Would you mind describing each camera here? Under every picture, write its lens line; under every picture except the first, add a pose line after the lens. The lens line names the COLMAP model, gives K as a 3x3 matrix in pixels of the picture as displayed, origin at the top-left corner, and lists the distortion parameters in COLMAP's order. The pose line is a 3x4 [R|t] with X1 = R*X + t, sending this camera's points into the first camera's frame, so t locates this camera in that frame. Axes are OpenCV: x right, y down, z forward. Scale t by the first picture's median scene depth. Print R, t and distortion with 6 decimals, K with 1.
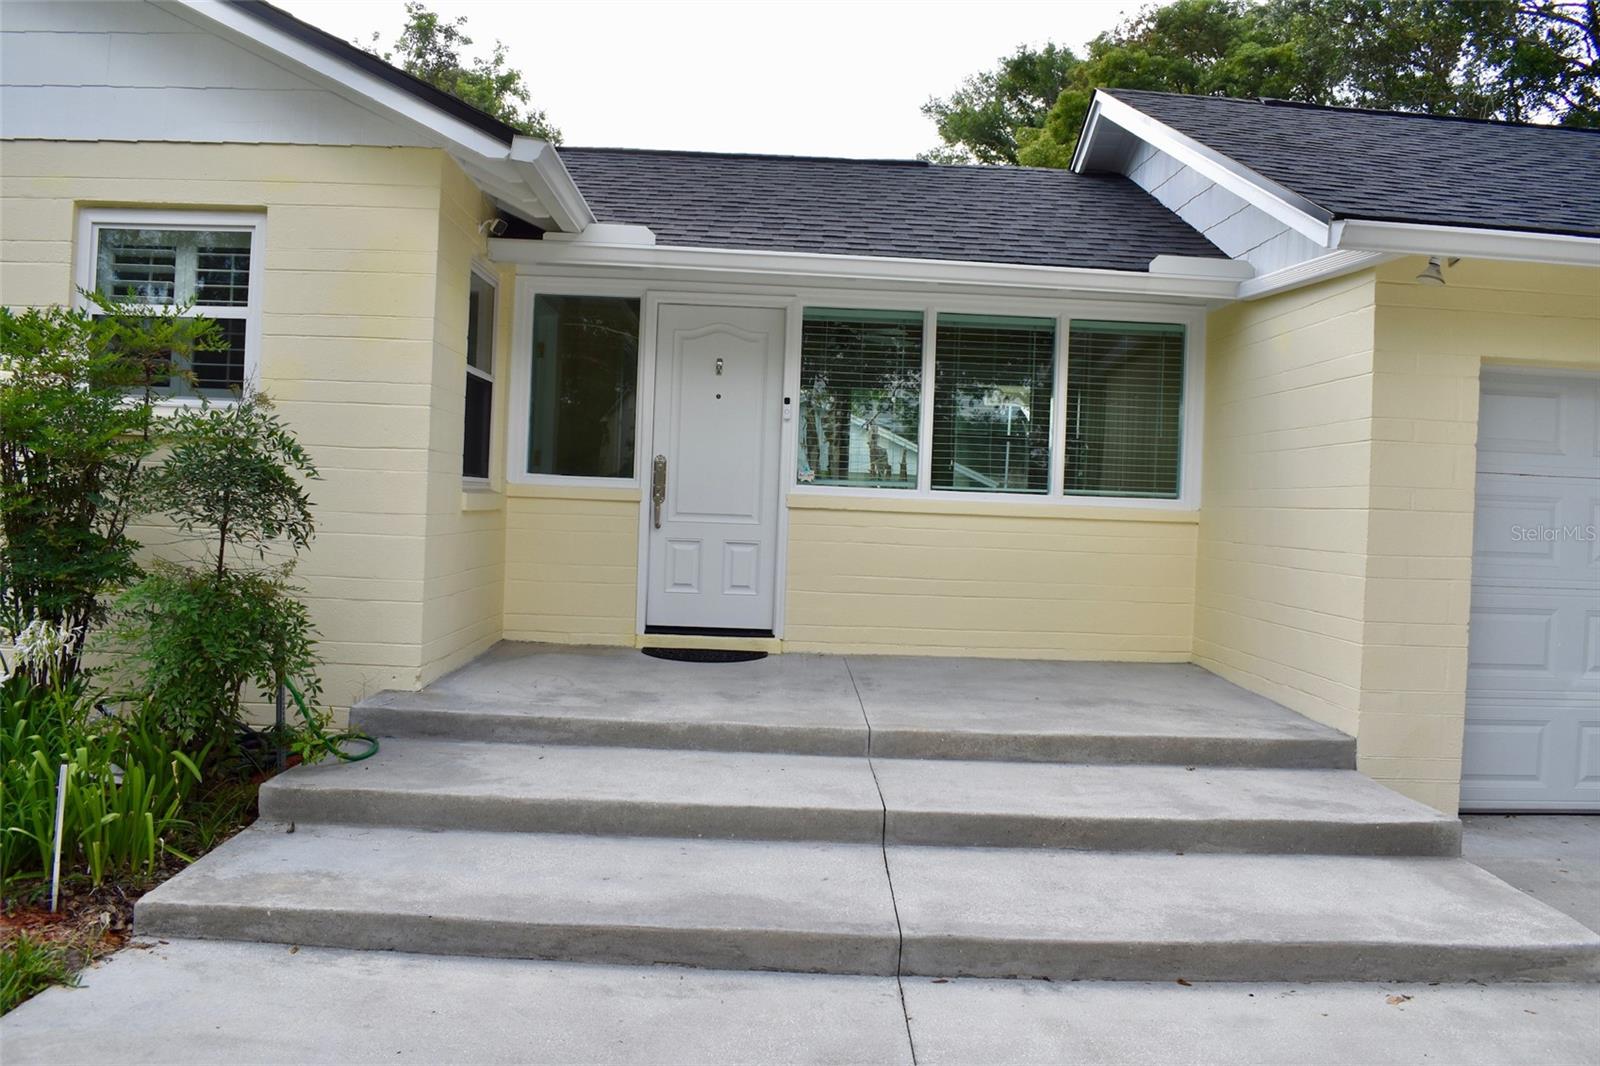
lens RADIAL K [[1239.1, 0, 820.7], [0, 1239.1, 529.6], [0, 0, 1]] dist [-0.085130, -0.000879]
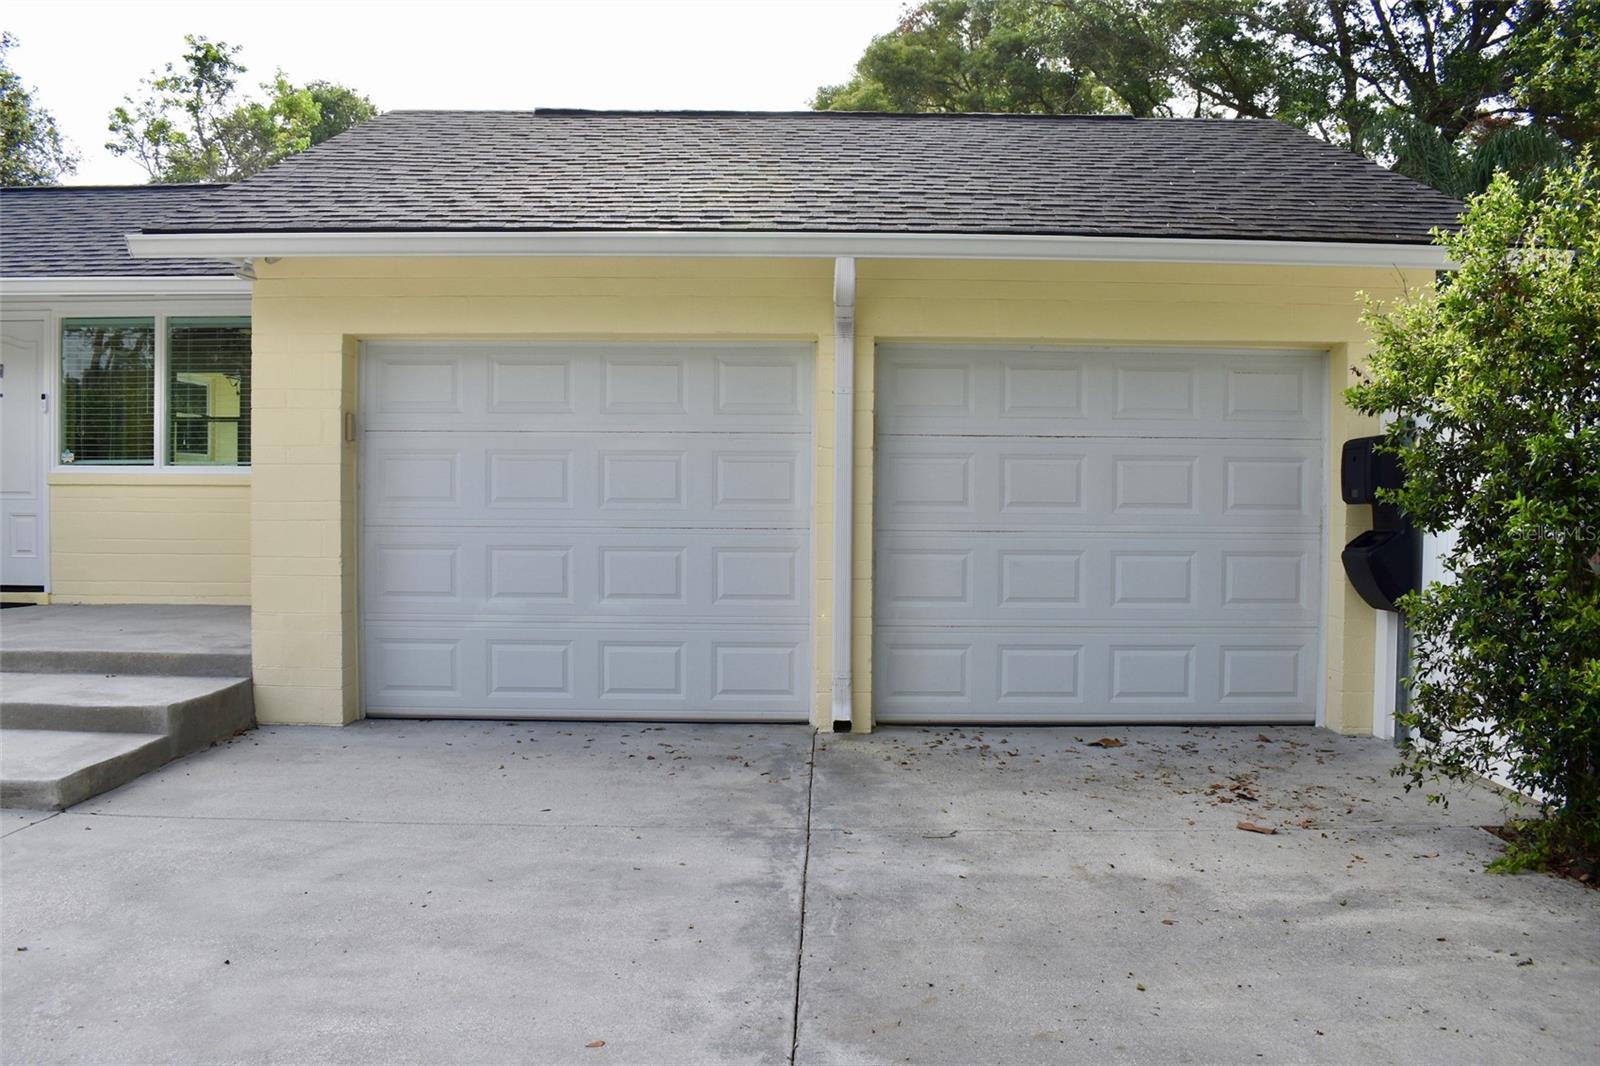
lens RADIAL K [[1239.1, 0, 820.7], [0, 1239.1, 529.6], [0, 0, 1]] dist [-0.085130, -0.000879]
pose [[0.999124, -0.029589, -0.029586, 0.873994], [0.029785, 0.999537, 0.006199, 0.047944], [0.029388, -0.007075, 0.999543, -0.169740]]
